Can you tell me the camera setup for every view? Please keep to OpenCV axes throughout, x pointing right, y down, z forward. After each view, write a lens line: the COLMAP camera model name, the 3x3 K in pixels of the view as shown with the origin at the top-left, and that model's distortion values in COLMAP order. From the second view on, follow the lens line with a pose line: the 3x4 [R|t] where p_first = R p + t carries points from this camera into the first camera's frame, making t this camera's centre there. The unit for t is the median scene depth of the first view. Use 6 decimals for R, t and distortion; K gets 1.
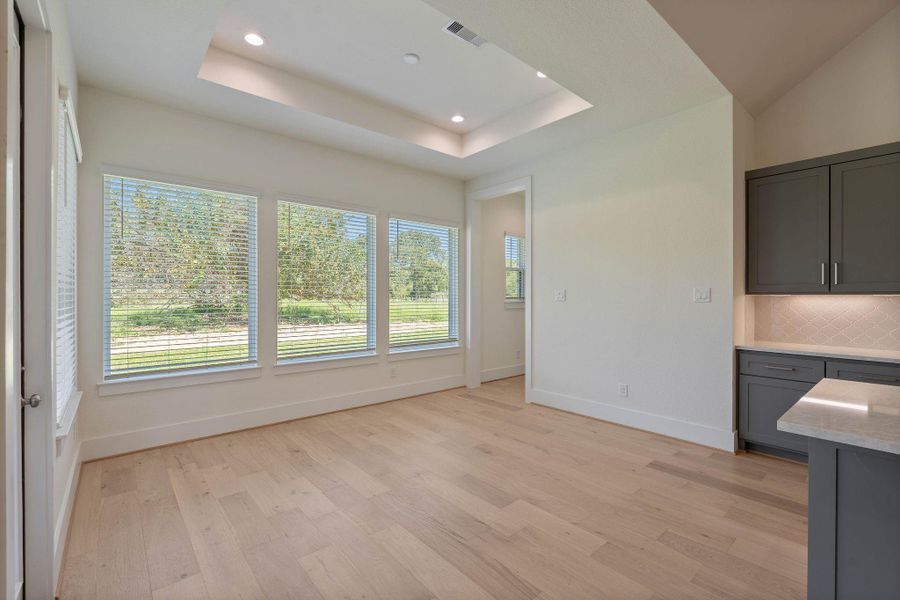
lens RADIAL K [[391.6, 0, 465.8], [0, 391.6, 298.0], [0, 0, 1]] dist [0.011169, 0.000114]
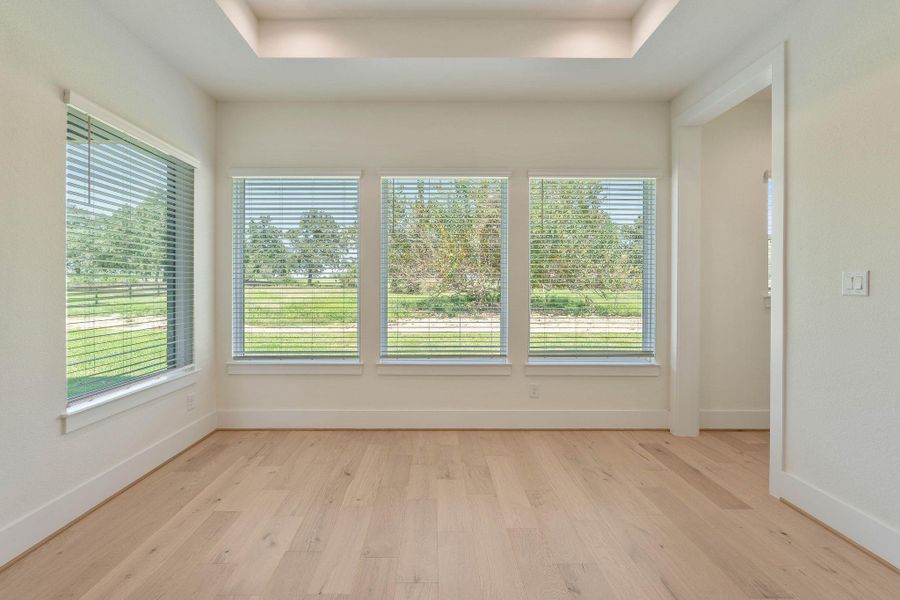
lens RADIAL K [[410.4, 0, 442.7], [0, 410.4, 289.2], [0, 0, 1]] dist [0.002184, 0.000173]
pose [[0.748879, 0.004905, -0.662689, 0.159680], [-0.002461, 0.999986, 0.004621, -0.000546], [0.662703, -0.001830, 0.748880, 0.273283]]
